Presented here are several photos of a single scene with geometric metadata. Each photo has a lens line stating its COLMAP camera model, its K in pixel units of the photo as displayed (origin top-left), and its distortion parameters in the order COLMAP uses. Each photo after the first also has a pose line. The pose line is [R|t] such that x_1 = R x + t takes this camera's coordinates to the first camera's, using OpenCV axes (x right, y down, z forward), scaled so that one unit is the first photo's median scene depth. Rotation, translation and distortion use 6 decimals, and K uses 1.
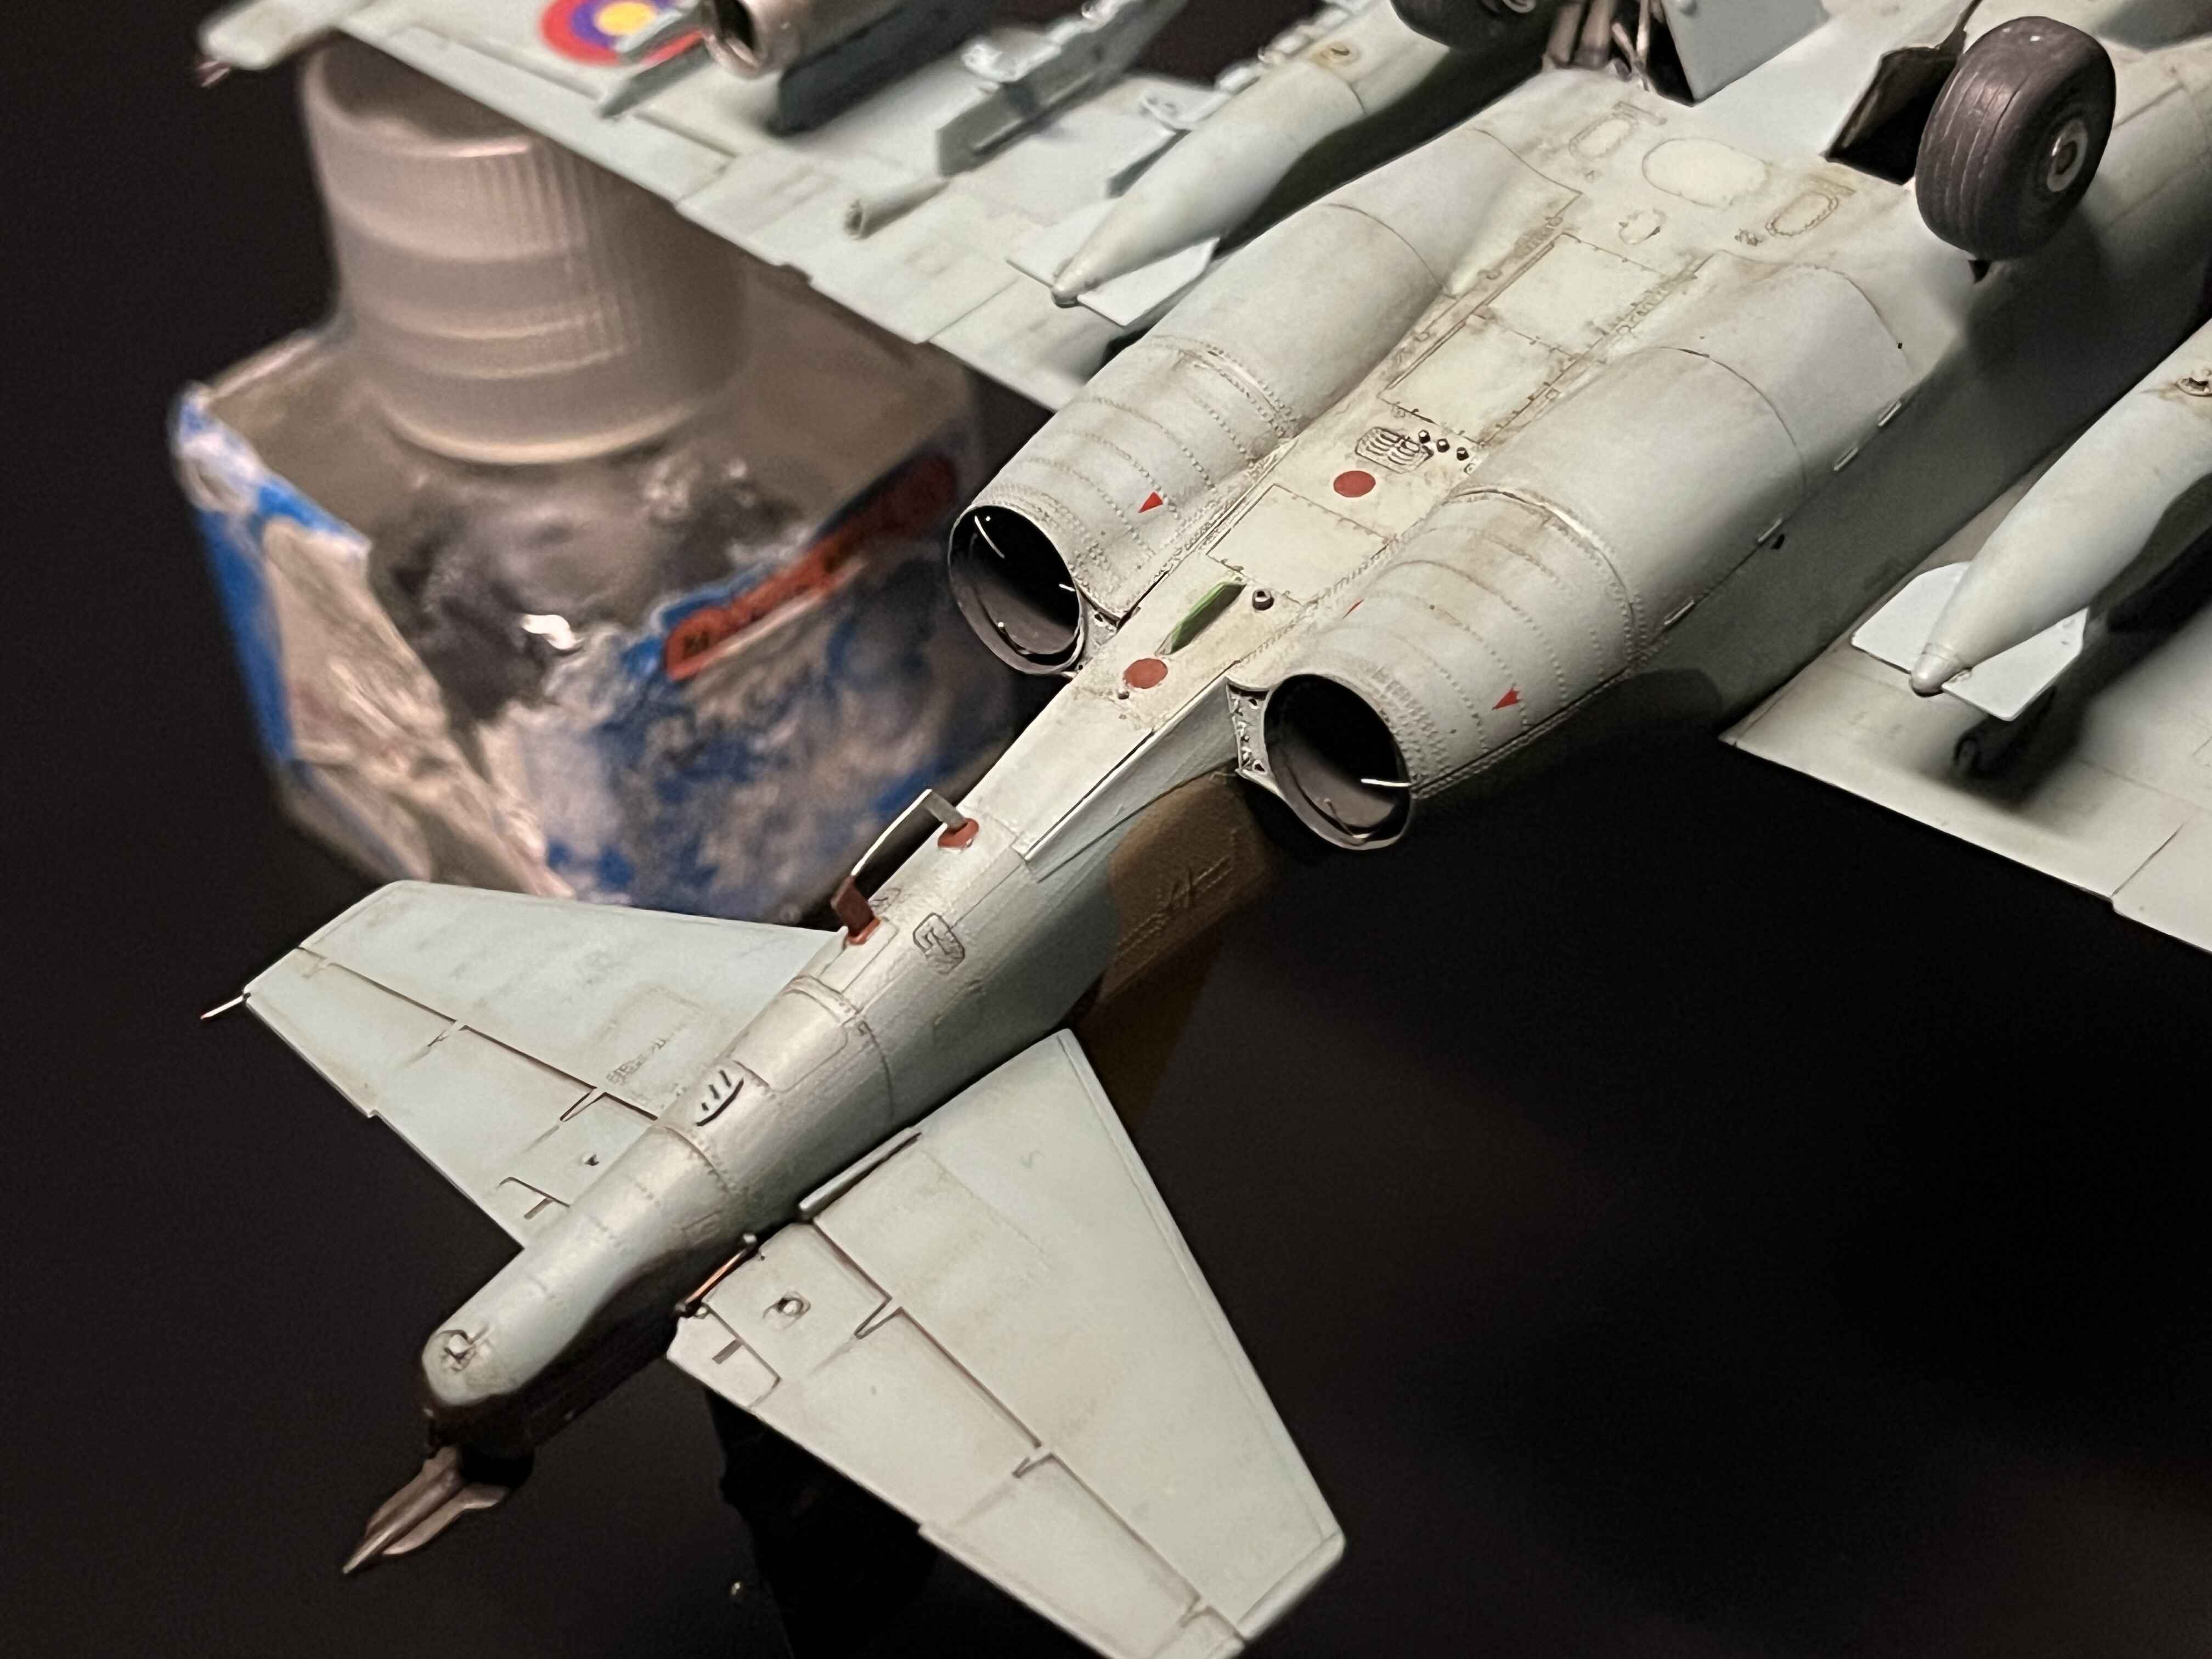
lens RADIAL K [[3746.3, 0, 1106.0], [0, 3746.3, 829.5], [0, 0, 1]] dist [0.191818, -1.052769]
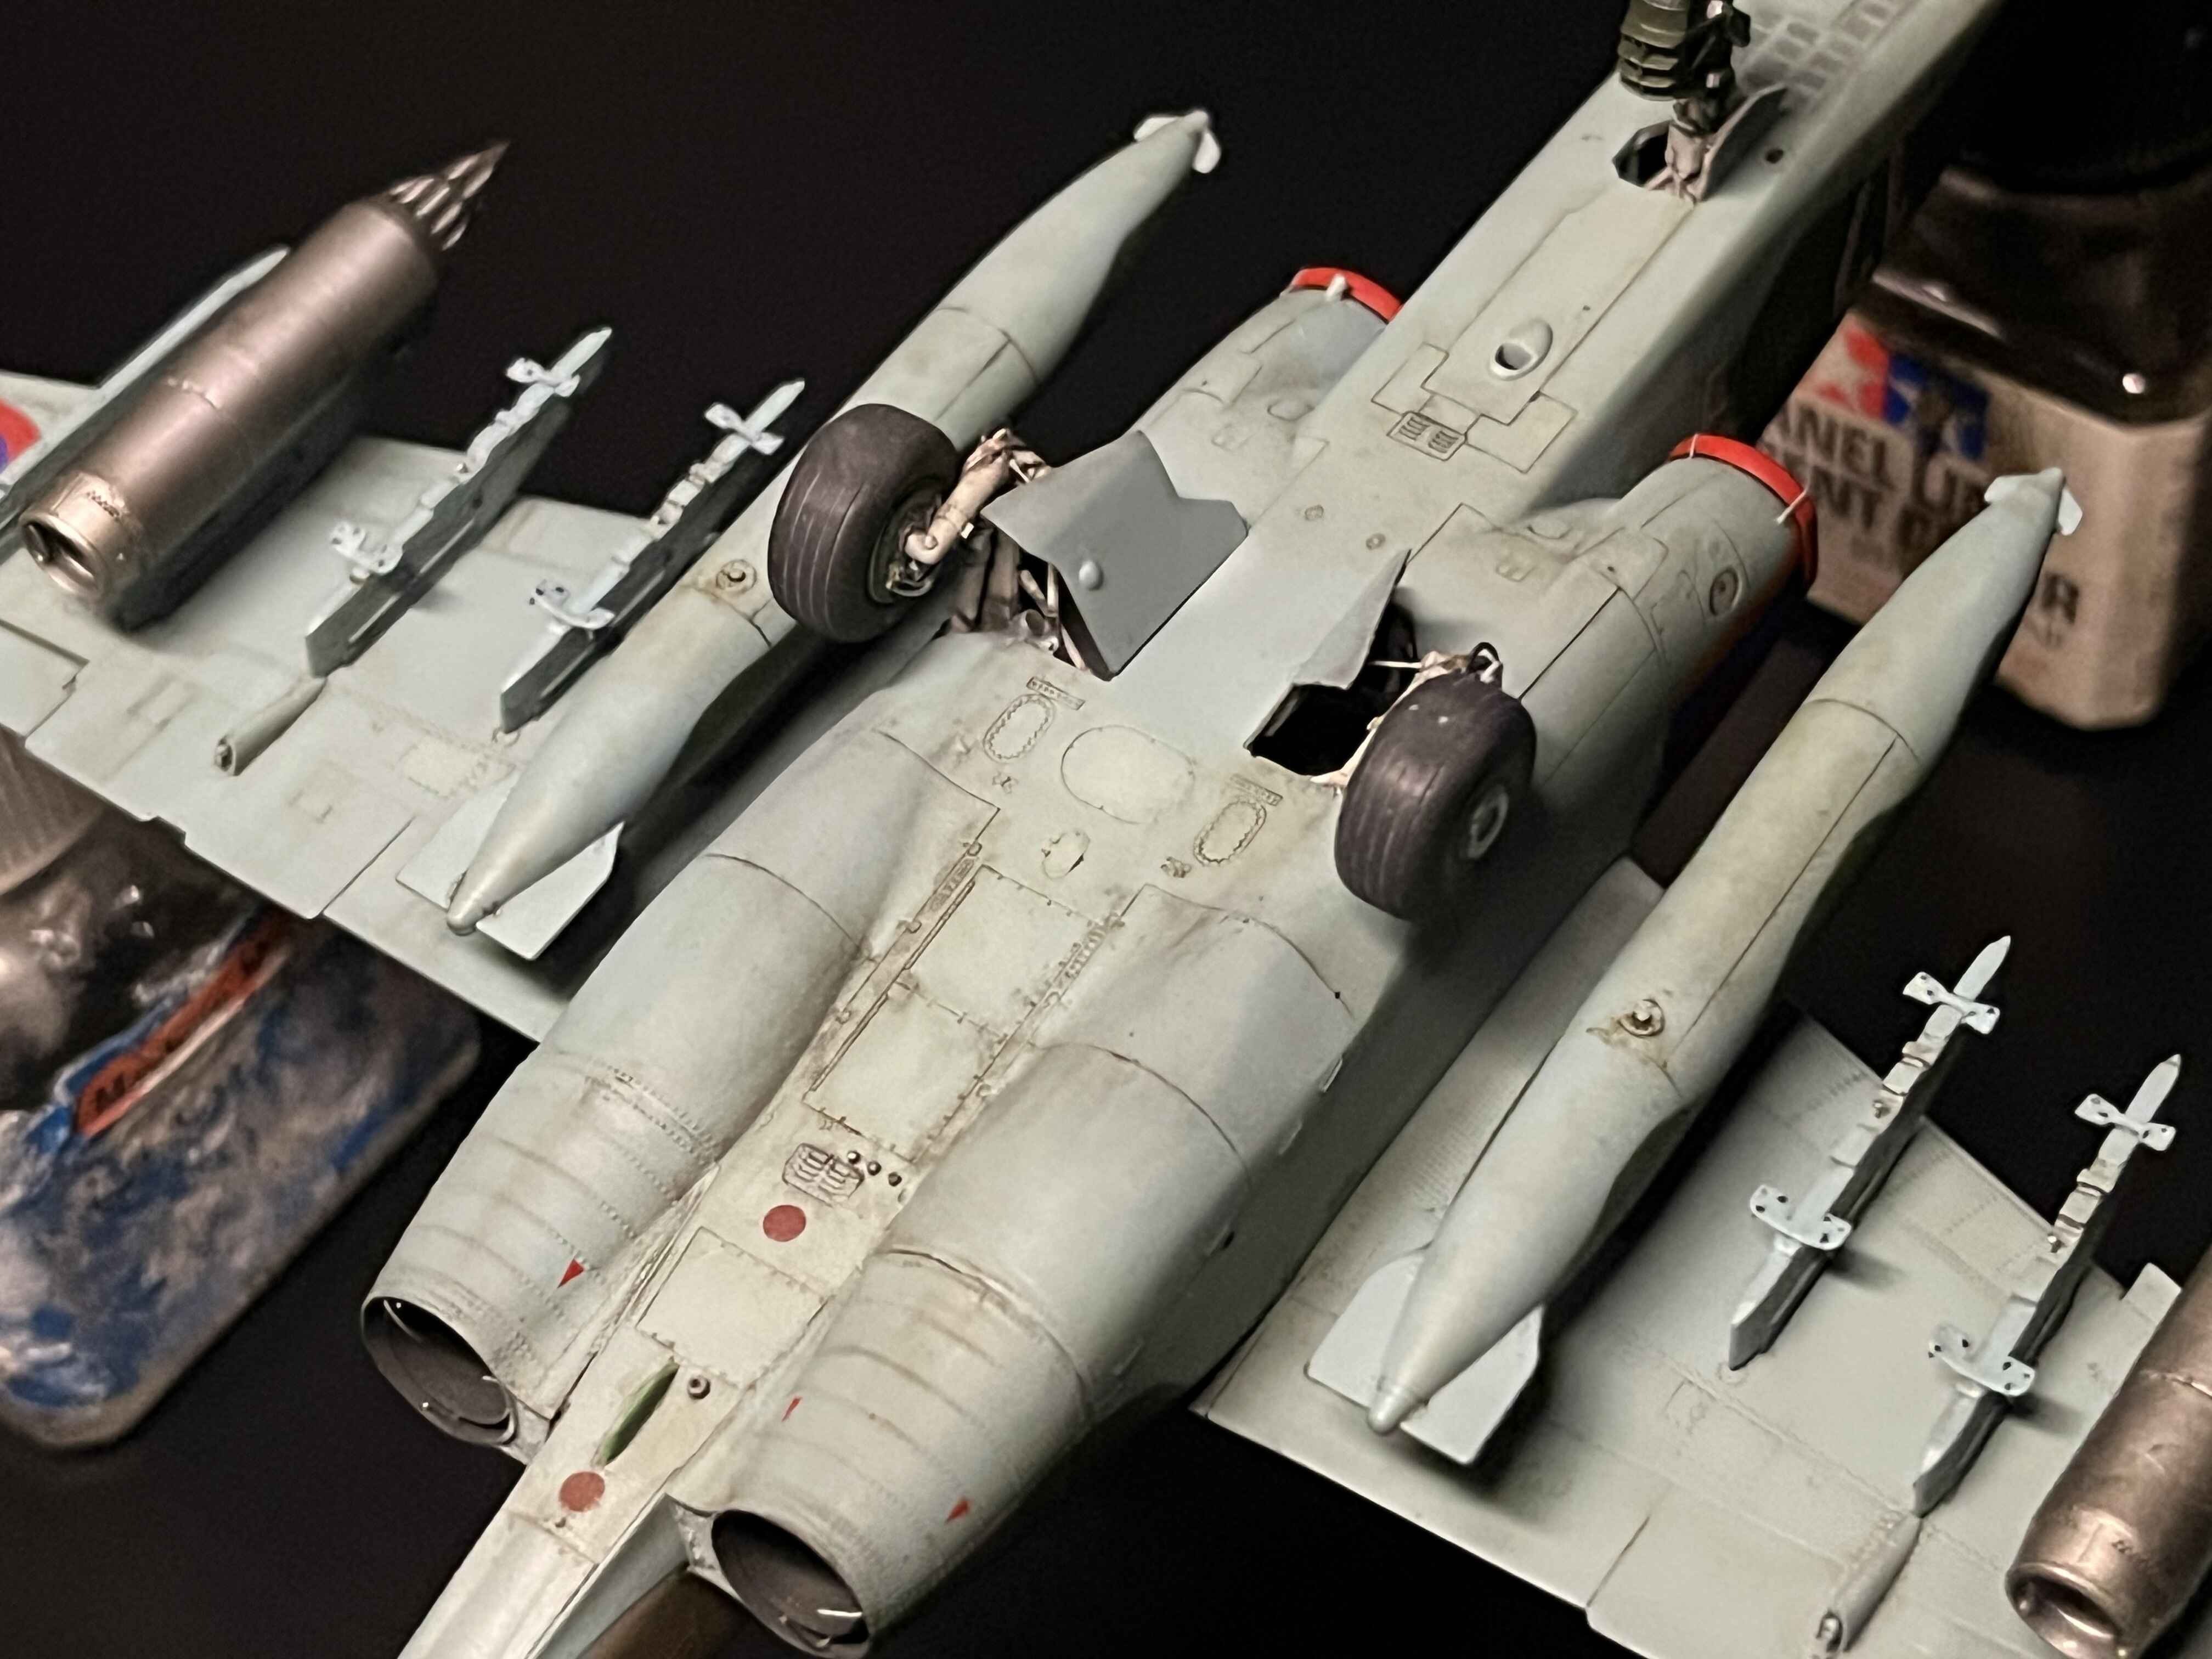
lens RADIAL K [[4309.6, 0, 1106.0], [0, 4309.6, 829.5], [0, 0, 1]] dist [0.237124, -1.769984]
pose [[0.990401, -0.106435, 0.088193, 0.059180], [0.091220, 0.982647, 0.161504, -0.349383], [-0.103852, -0.151909, 0.982923, -0.066176]]
